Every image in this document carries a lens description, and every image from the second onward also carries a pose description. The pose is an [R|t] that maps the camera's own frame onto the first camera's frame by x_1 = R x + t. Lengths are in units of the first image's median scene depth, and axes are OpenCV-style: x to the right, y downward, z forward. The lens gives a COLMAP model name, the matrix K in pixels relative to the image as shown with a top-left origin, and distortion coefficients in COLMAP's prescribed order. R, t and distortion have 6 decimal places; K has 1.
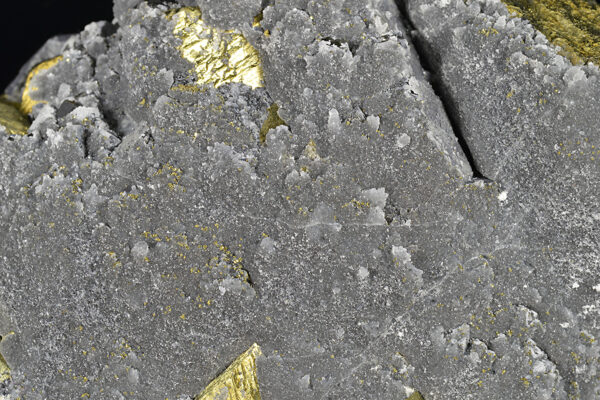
lens RADIAL K [[1797.2, 0, 300.0], [0, 1797.2, 200.0], [0, 0, 1]] dist [-0.142213, 0.648615]
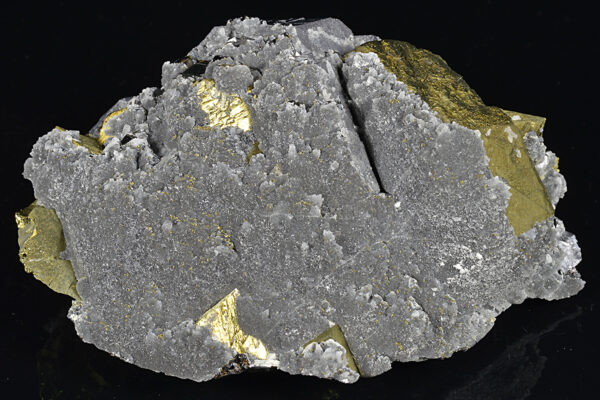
lens RADIAL K [[1797.2, 0, 300.0], [0, 1797.2, 200.0], [0, 0, 1]] dist [-0.142213, 0.648615]
pose [[0.997809, 0.046440, -0.047122, 0.102101], [-0.049918, 0.995894, -0.075523, 0.118089], [0.043421, 0.077710, 0.996030, -0.583137]]
